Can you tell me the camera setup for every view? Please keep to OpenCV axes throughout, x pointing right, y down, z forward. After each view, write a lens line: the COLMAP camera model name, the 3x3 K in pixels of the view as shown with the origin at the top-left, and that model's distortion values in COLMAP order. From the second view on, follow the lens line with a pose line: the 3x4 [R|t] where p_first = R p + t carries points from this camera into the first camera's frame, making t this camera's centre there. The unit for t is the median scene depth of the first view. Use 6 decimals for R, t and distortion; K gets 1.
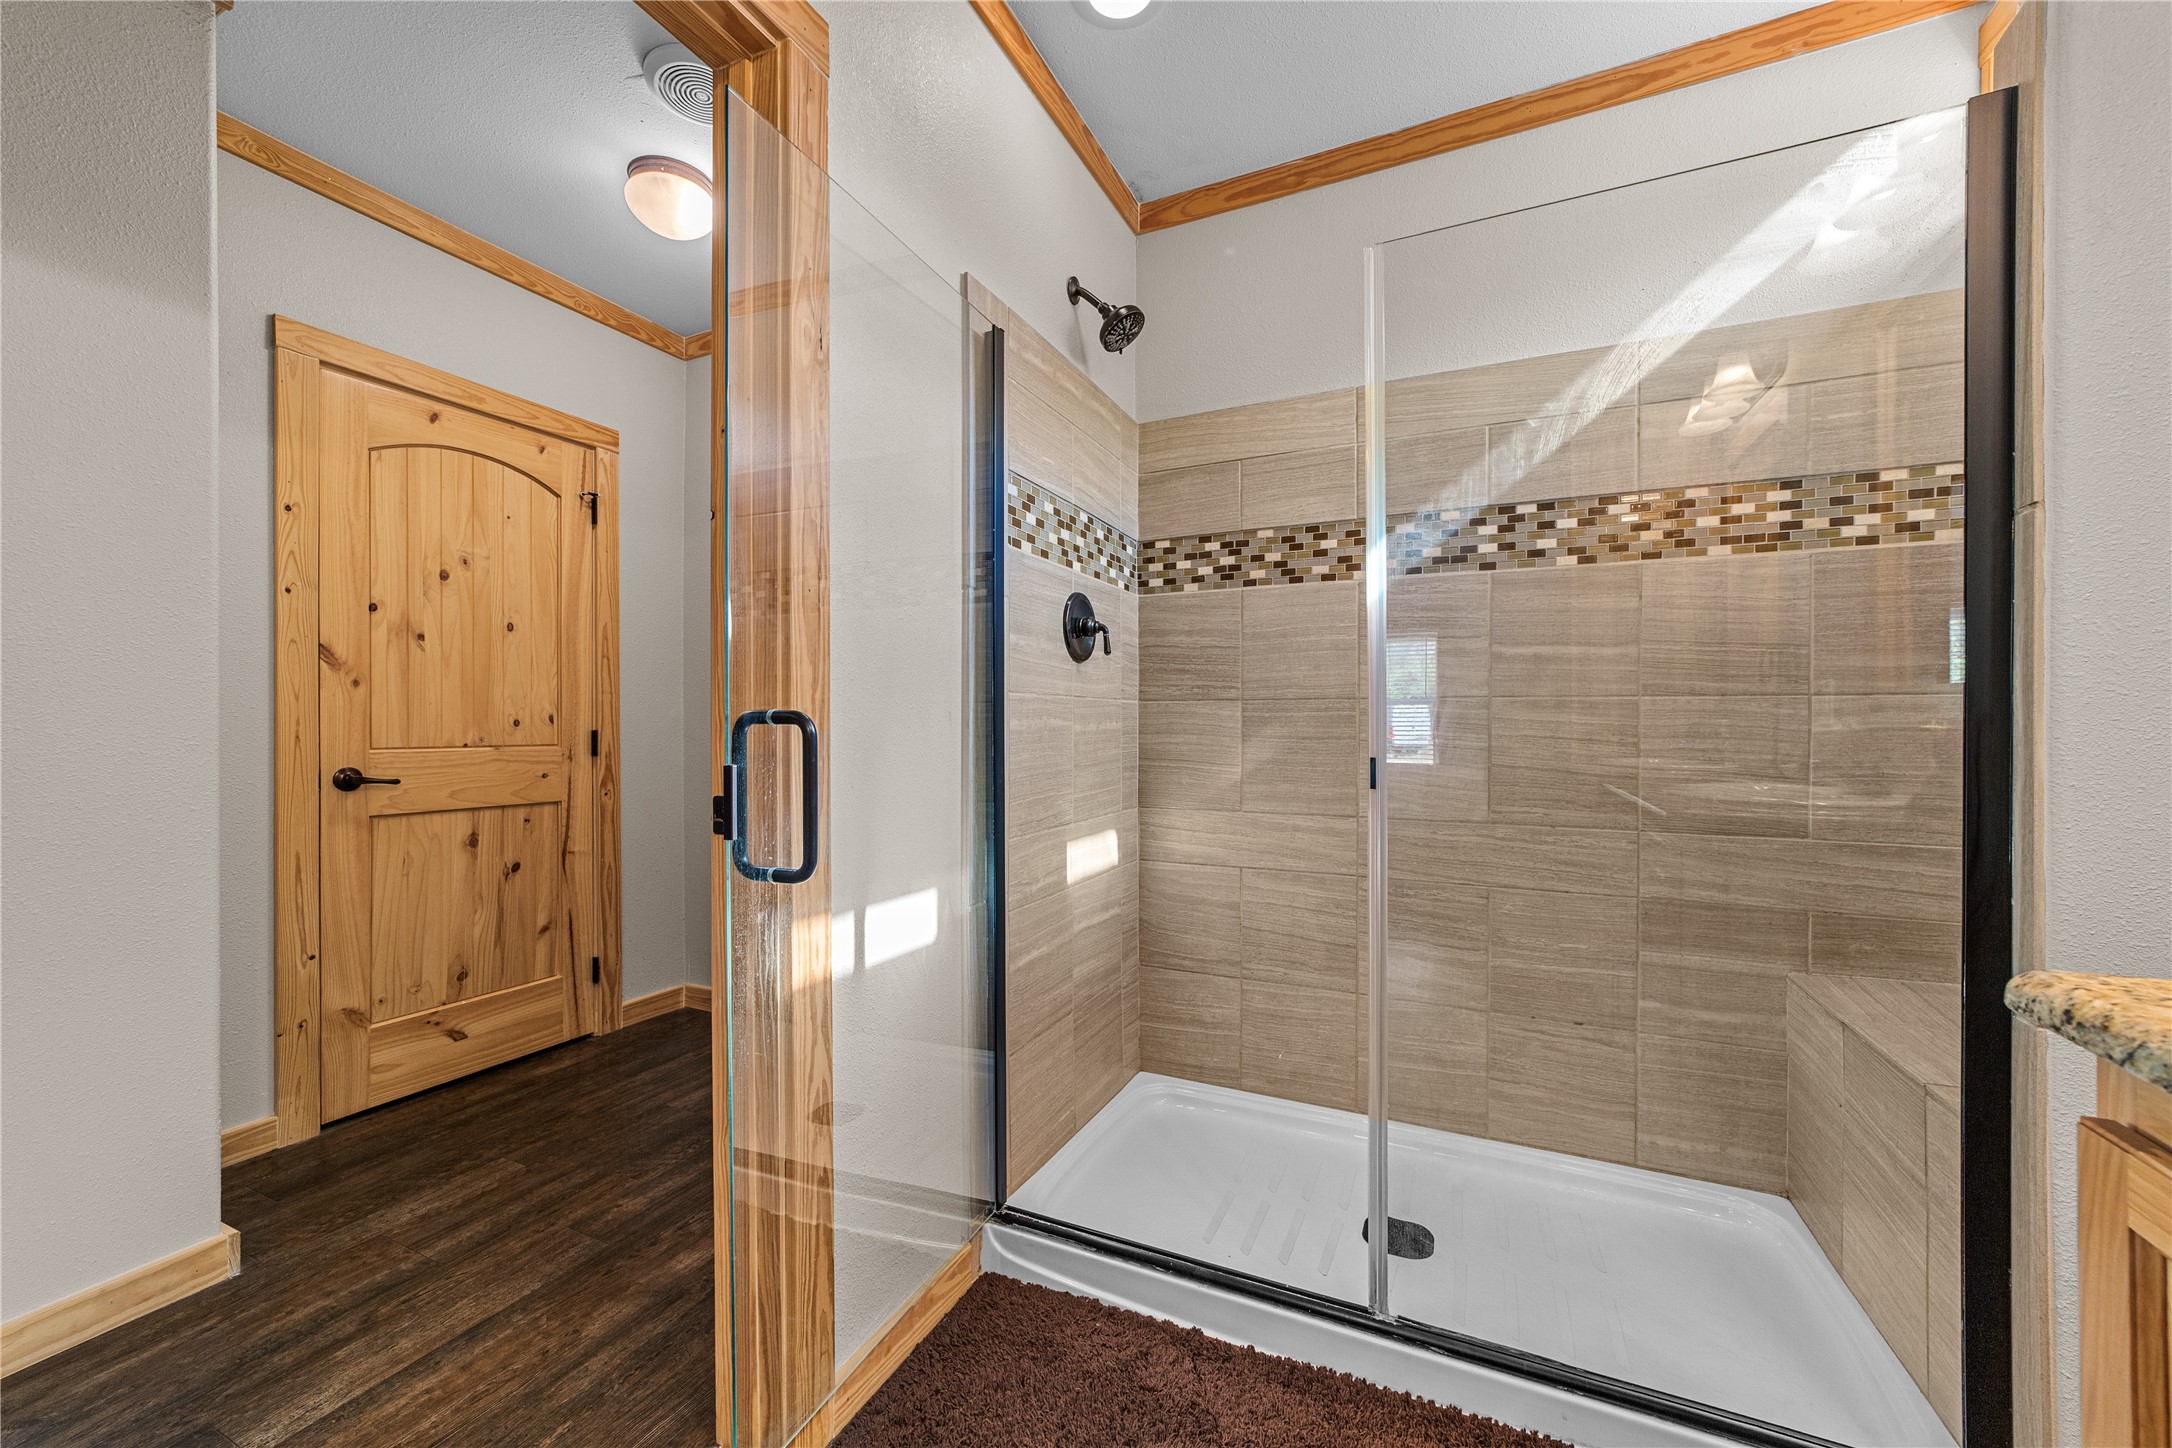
lens RADIAL K [[839.0, 0, 1087.9], [0, 839.0, 719.9], [0, 0, 1]] dist [-0.015039, 0.007638]
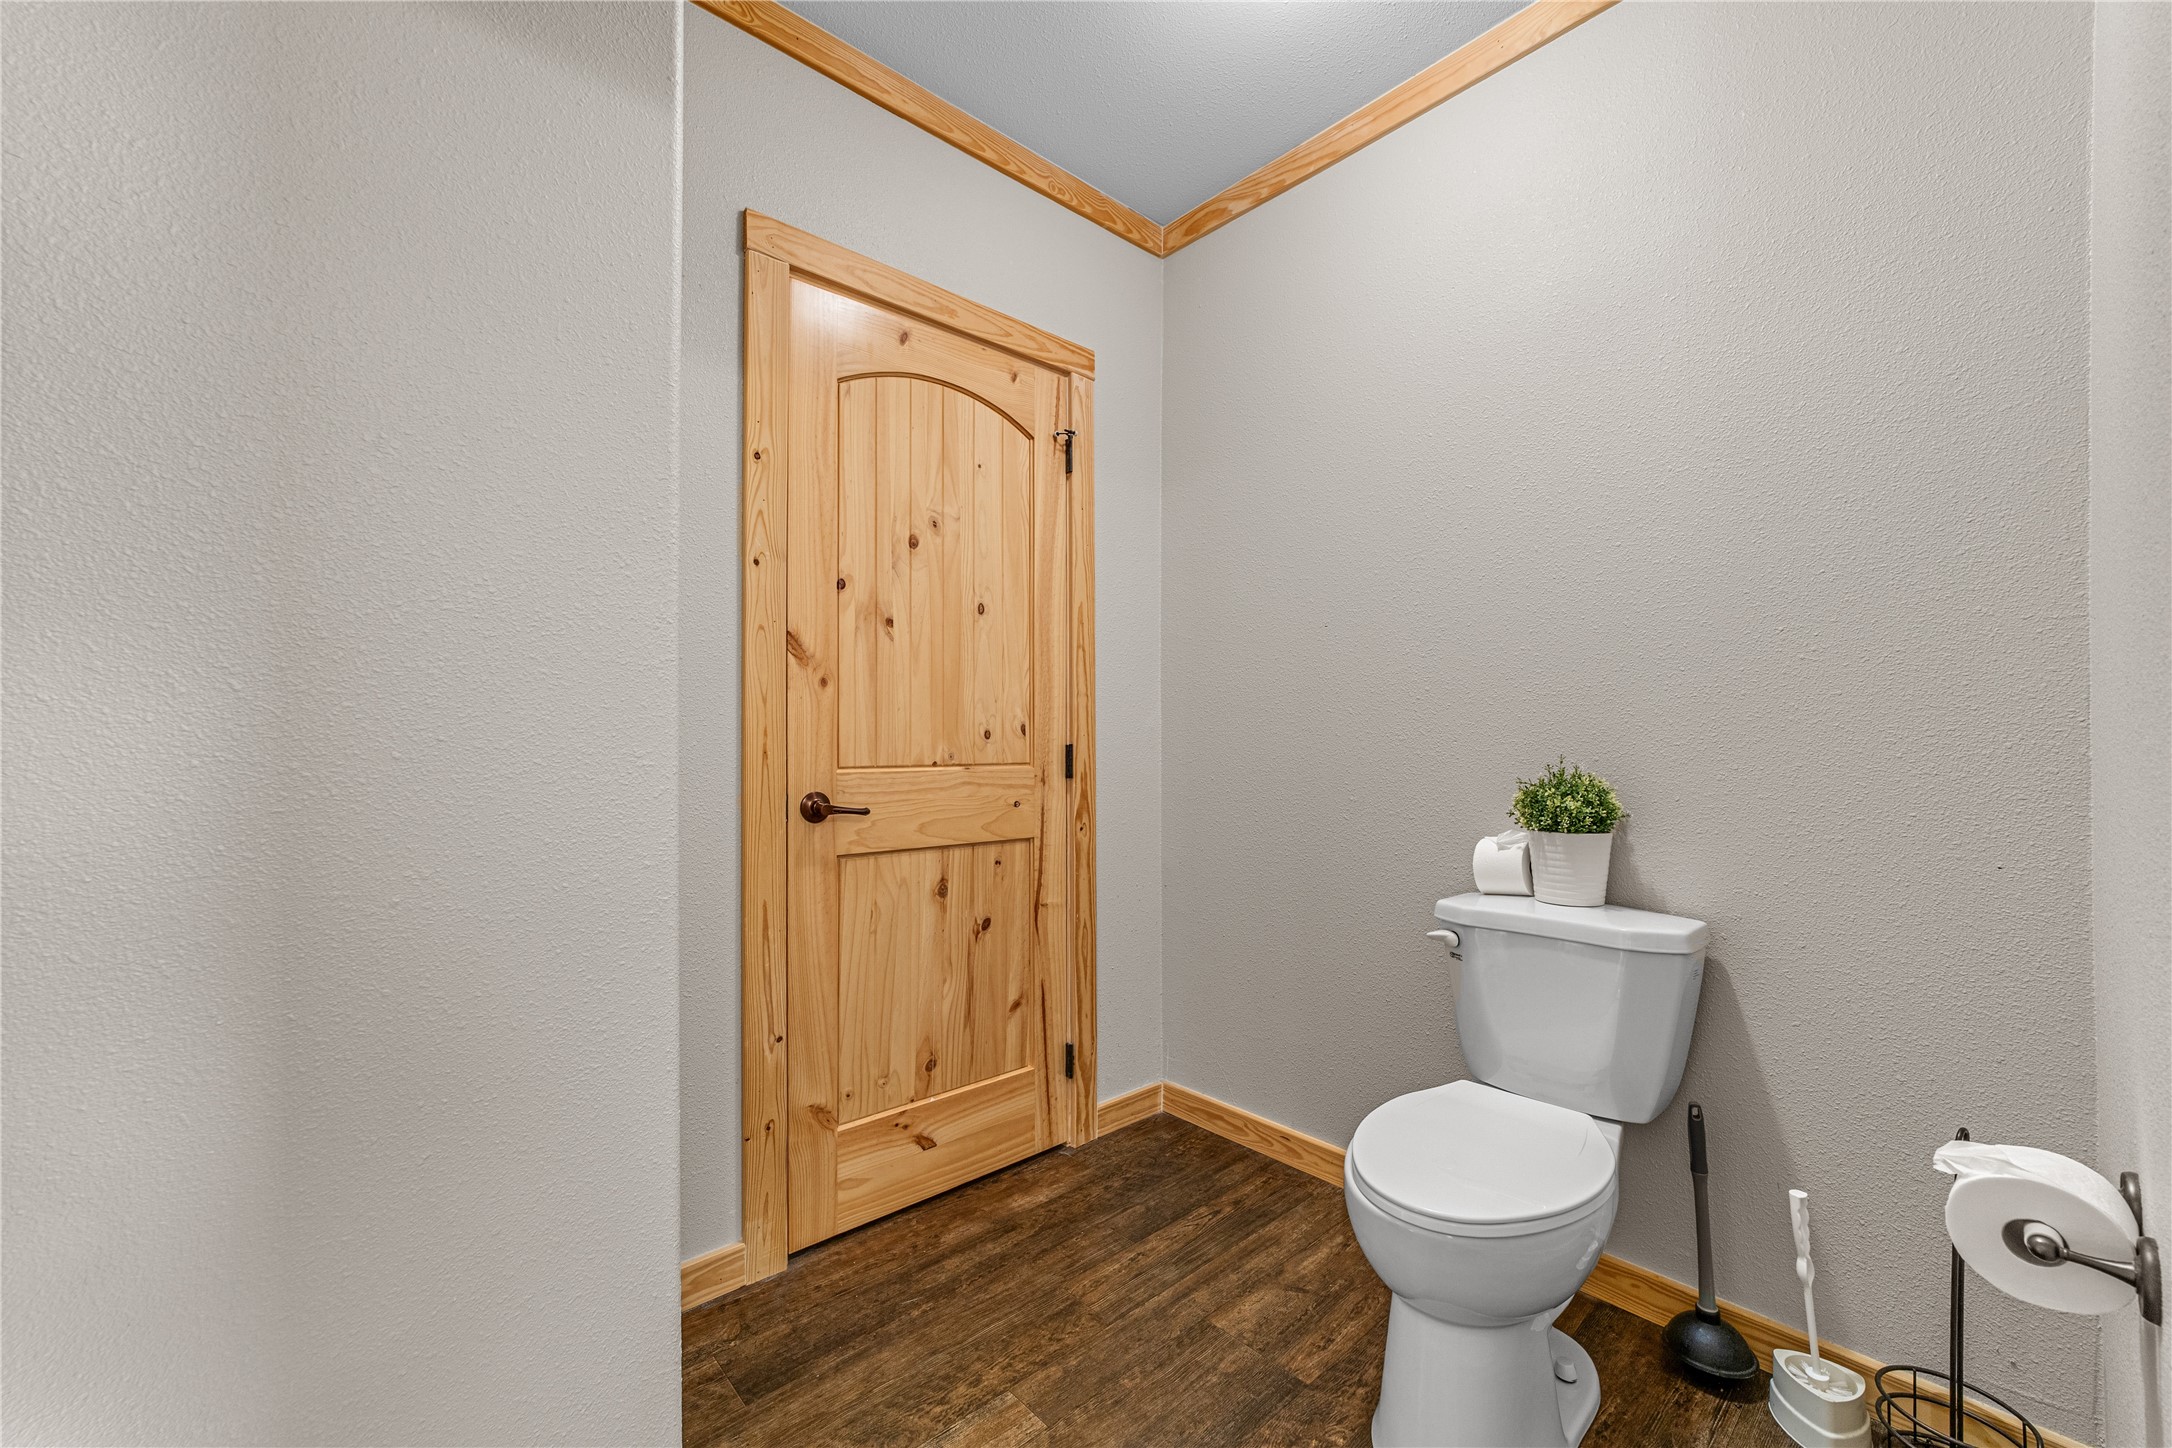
lens RADIAL K [[847.6, 0, 1080.1], [0, 847.6, 720.3], [0, 0, 1]] dist [-0.018232, 0.007817]
pose [[0.923908, -0.012483, -0.382410, -0.321236], [0.004813, 0.999768, -0.021008, 0.007533], [0.382584, 0.017569, 0.923754, 0.327896]]
